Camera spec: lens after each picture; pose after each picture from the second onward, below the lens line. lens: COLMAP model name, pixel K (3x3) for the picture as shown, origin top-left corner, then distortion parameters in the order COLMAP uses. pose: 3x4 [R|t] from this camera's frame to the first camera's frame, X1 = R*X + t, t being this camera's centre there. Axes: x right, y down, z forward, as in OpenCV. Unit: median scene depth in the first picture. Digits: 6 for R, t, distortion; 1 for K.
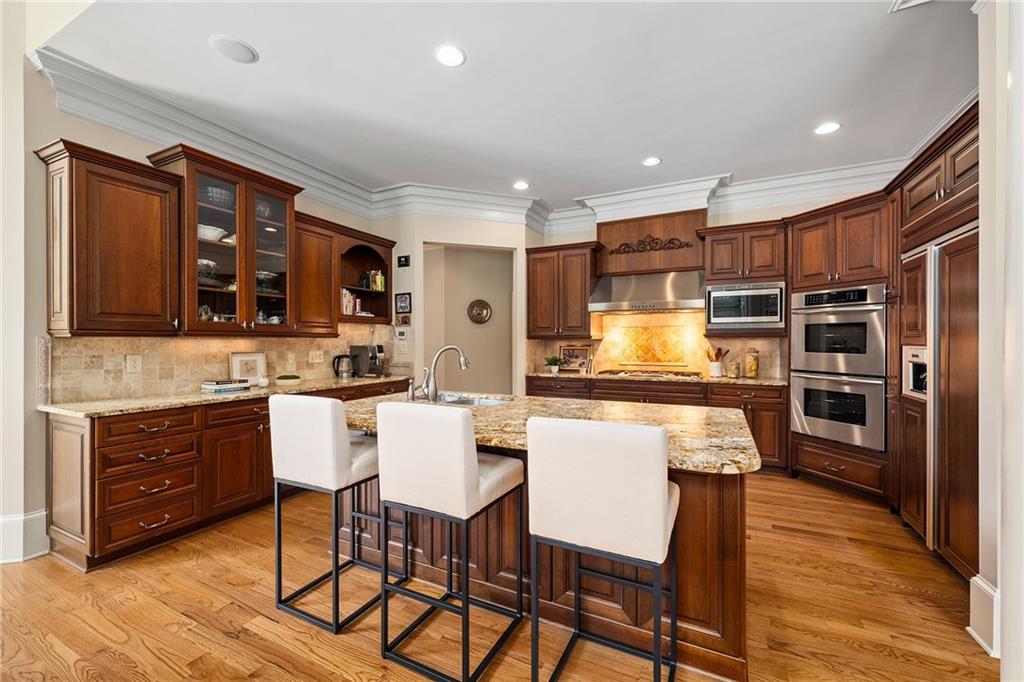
lens RADIAL K [[407.0, 0, 525.1], [0, 407.0, 341.2], [0, 0, 1]] dist [0.002180, 0.001001]
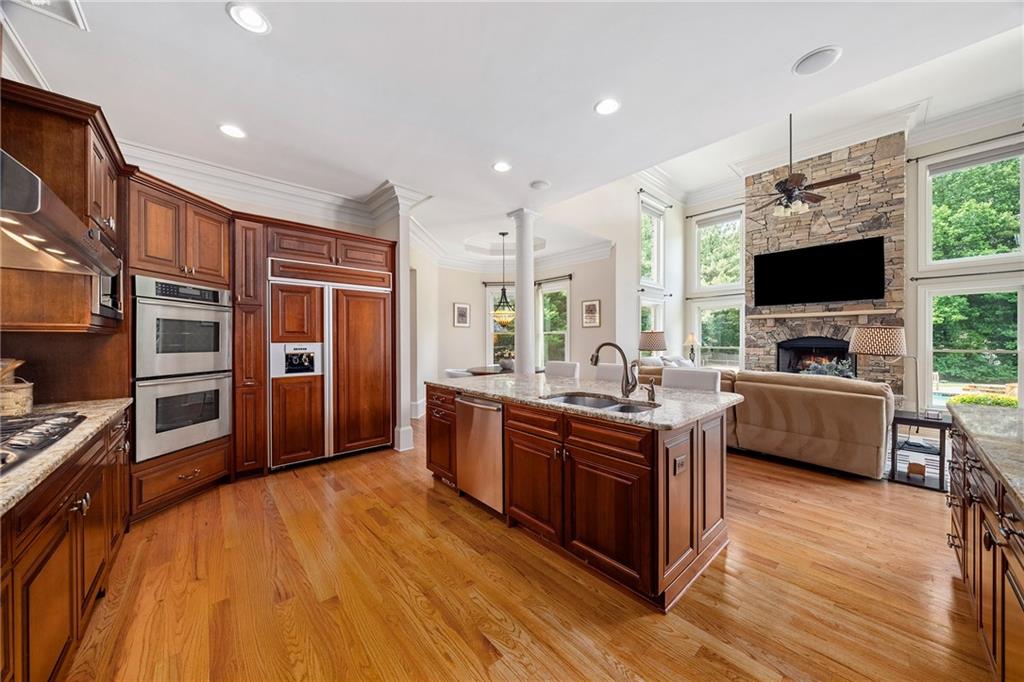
lens RADIAL K [[349.3, 0, 513.8], [0, 349.3, 340.3], [0, 0, 1]] dist [0.001498, -0.000009]
pose [[-0.921432, 0.003459, 0.388524, -0.191576], [0.004631, 0.999987, 0.002081, 0.002722], [-0.388512, 0.003717, -0.921436, 1.195607]]
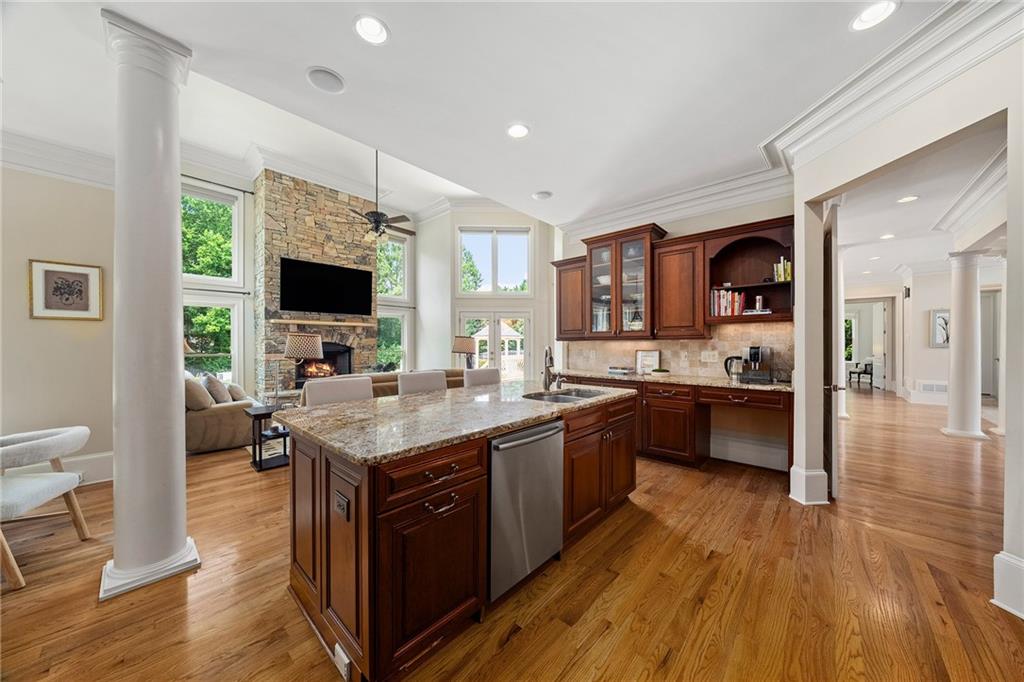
lens RADIAL K [[349.3, 0, 515.6], [0, 349.3, 345.9], [0, 0, 1]] dist [0.001498, -0.000009]
pose [[-0.280876, 0.009834, -0.959694, 0.531762], [0.001515, 0.999951, 0.009803, -0.000743], [0.959743, 0.001300, -0.280877, 0.753053]]
